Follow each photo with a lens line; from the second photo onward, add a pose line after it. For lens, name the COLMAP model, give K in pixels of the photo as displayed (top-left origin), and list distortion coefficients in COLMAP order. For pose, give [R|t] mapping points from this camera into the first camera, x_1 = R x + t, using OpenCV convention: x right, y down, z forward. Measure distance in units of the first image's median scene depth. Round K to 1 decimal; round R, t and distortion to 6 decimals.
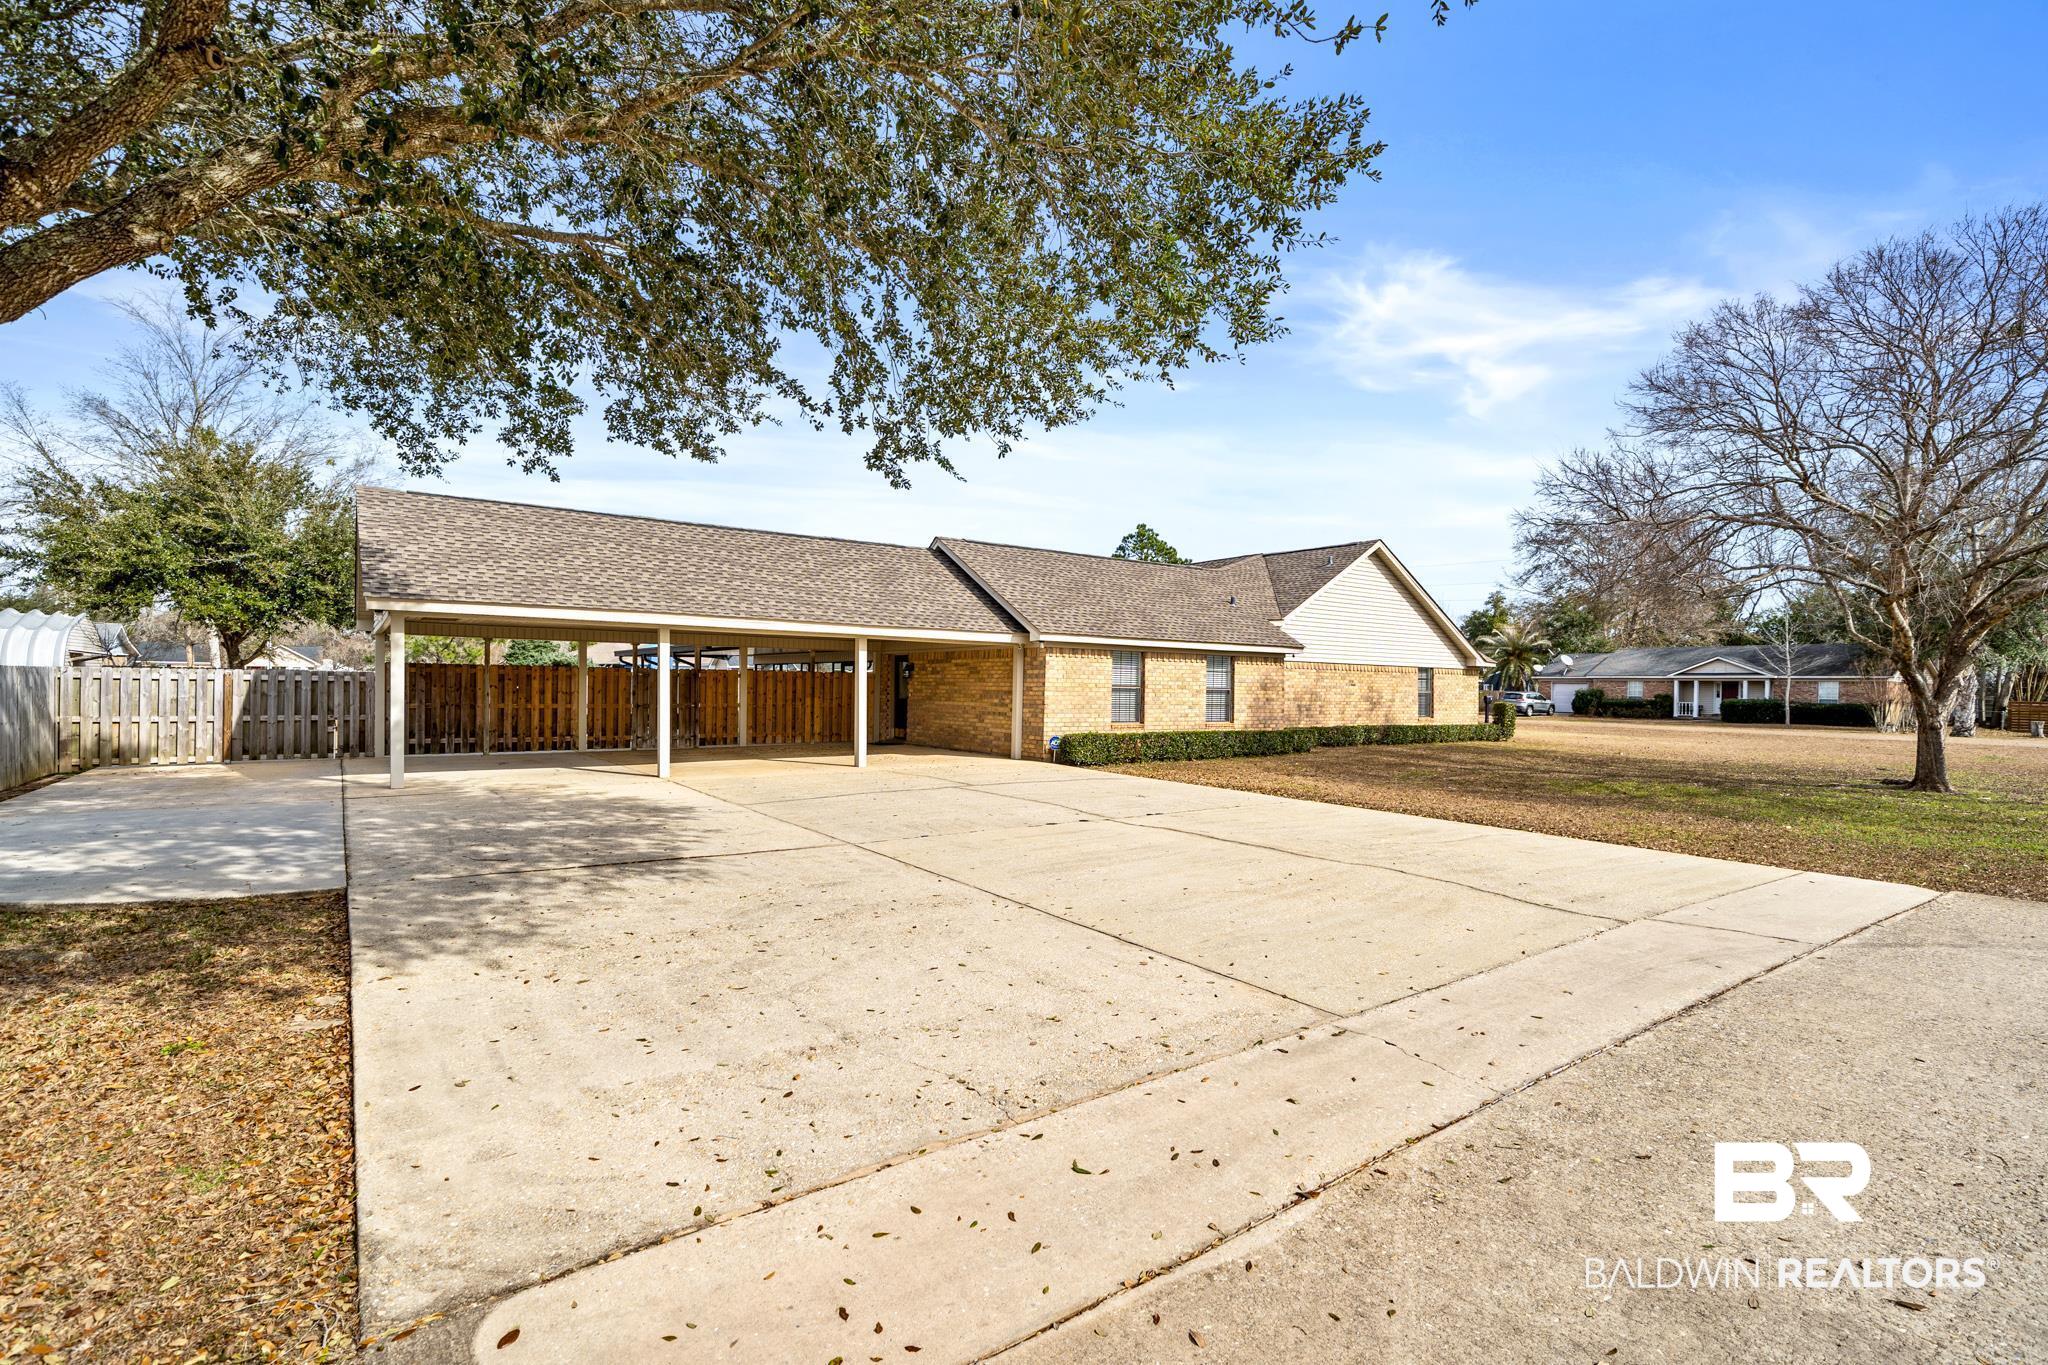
lens RADIAL K [[938.1, 0, 1015.4], [0, 938.1, 688.6], [0, 0, 1]] dist [0.002657, -0.000012]
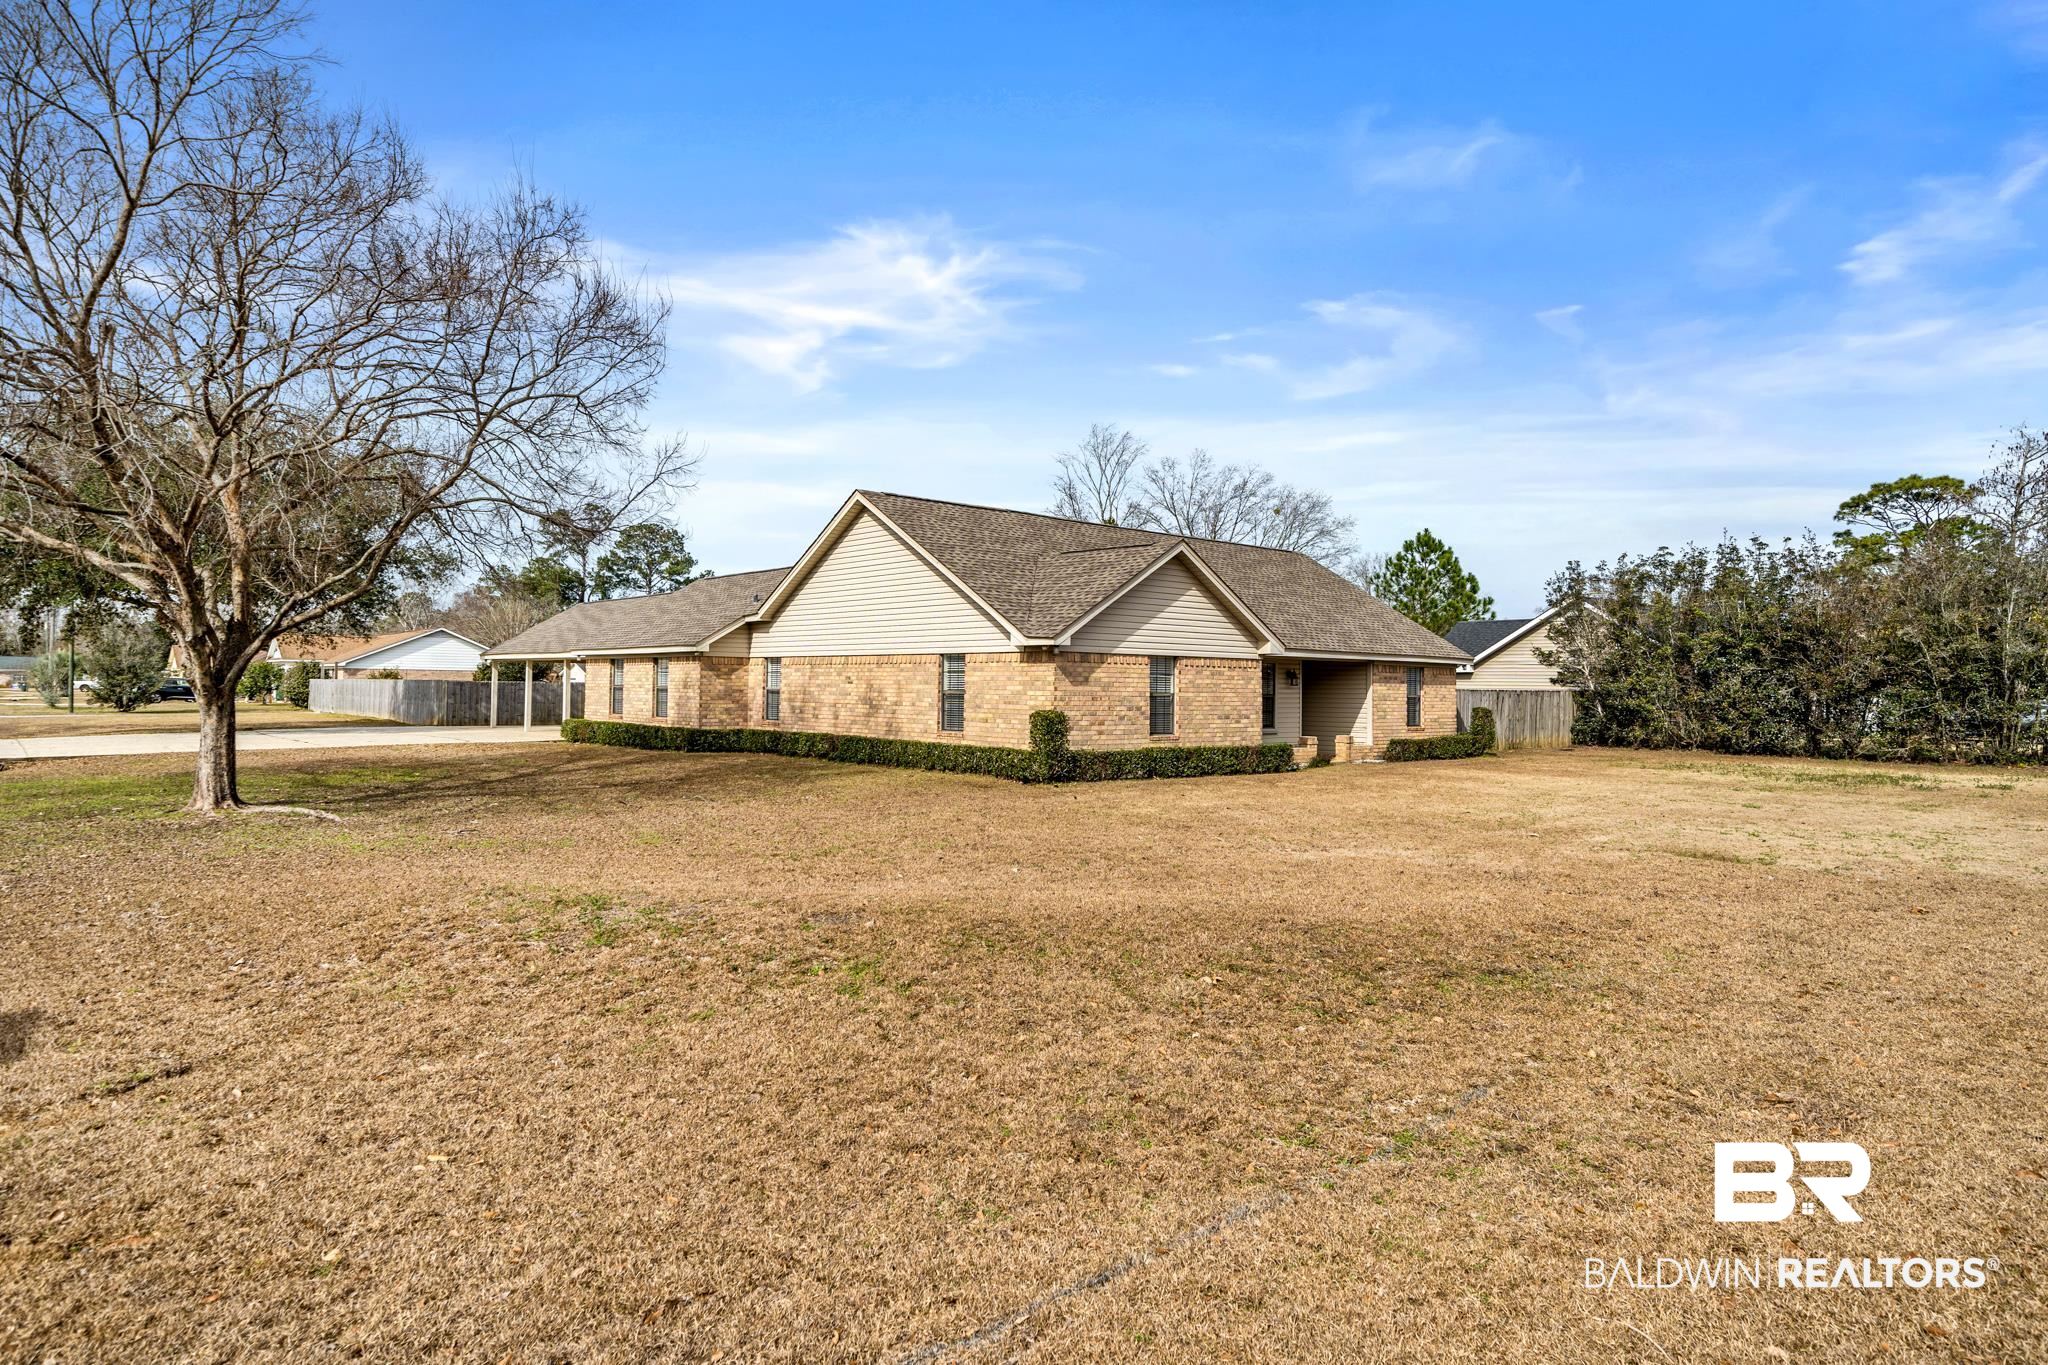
lens RADIAL K [[1120.5, 0, 1026.6], [0, 1120.5, 670.4], [0, 0, 1]] dist [-0.001614, -0.000498]
pose [[0.093899, -0.027915, -0.995190, 1.732717], [-0.010901, 0.999518, -0.029065, 0.015827], [0.995522, 0.013577, 0.093550, 1.411260]]
